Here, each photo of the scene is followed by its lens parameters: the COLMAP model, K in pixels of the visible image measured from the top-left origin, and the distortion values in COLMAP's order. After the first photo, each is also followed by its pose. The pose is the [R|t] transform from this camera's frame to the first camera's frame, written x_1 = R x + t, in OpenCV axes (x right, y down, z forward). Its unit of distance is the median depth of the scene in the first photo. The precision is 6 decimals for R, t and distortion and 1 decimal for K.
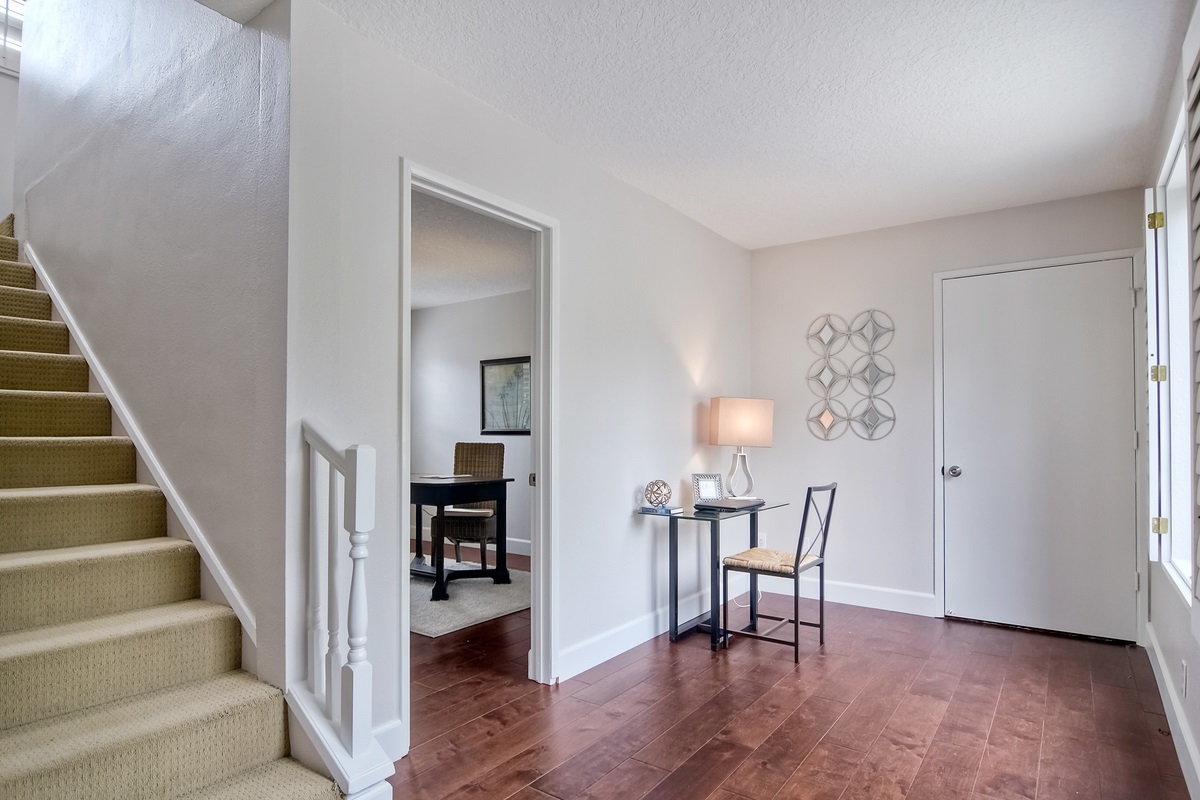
lens RADIAL K [[667.9, 0, 598.7], [0, 667.9, 440.5], [0, 0, 1]] dist [-0.019131, 0.000057]
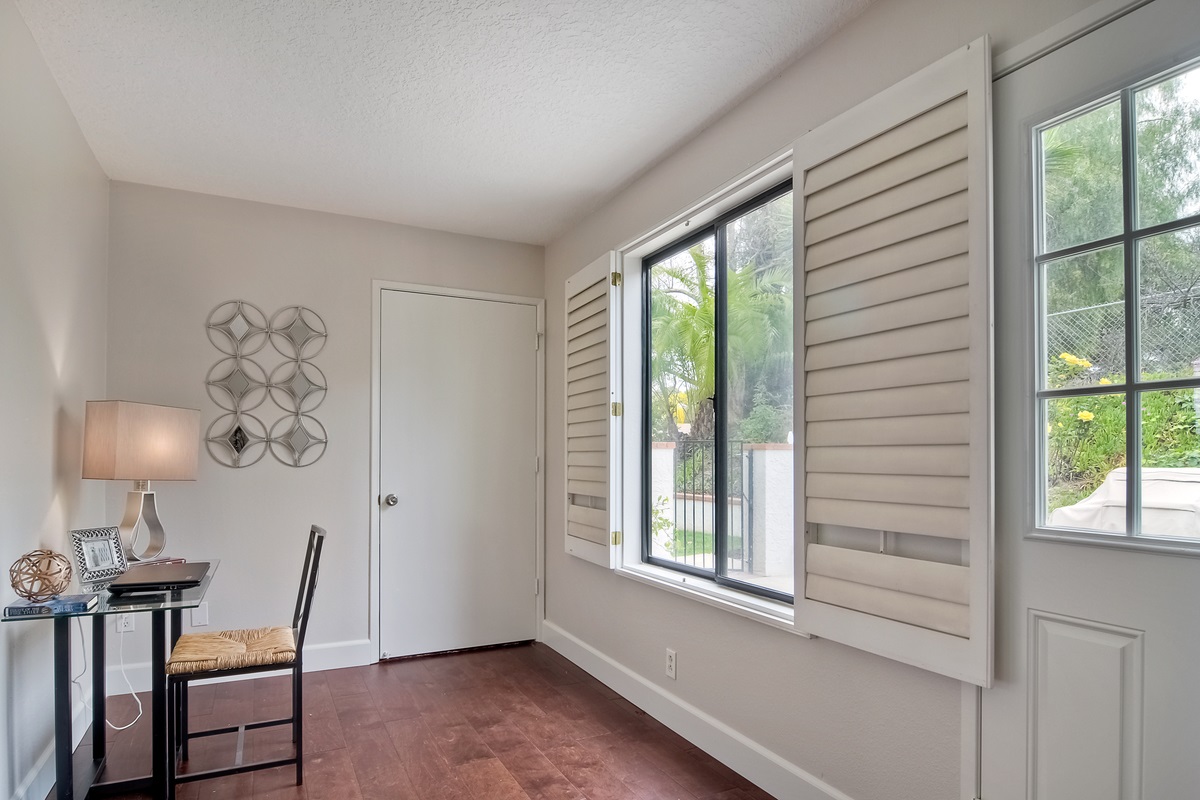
lens RADIAL K [[667.4, 0, 598.8], [0, 667.4, 456.0], [0, 0, 1]] dist [-0.002096, -0.000413]
pose [[0.460919, 0.000488, 0.887442, -0.151104], [0.005529, 0.999979, -0.003421, -0.009719], [-0.887425, 0.006483, 0.460907, 0.316914]]
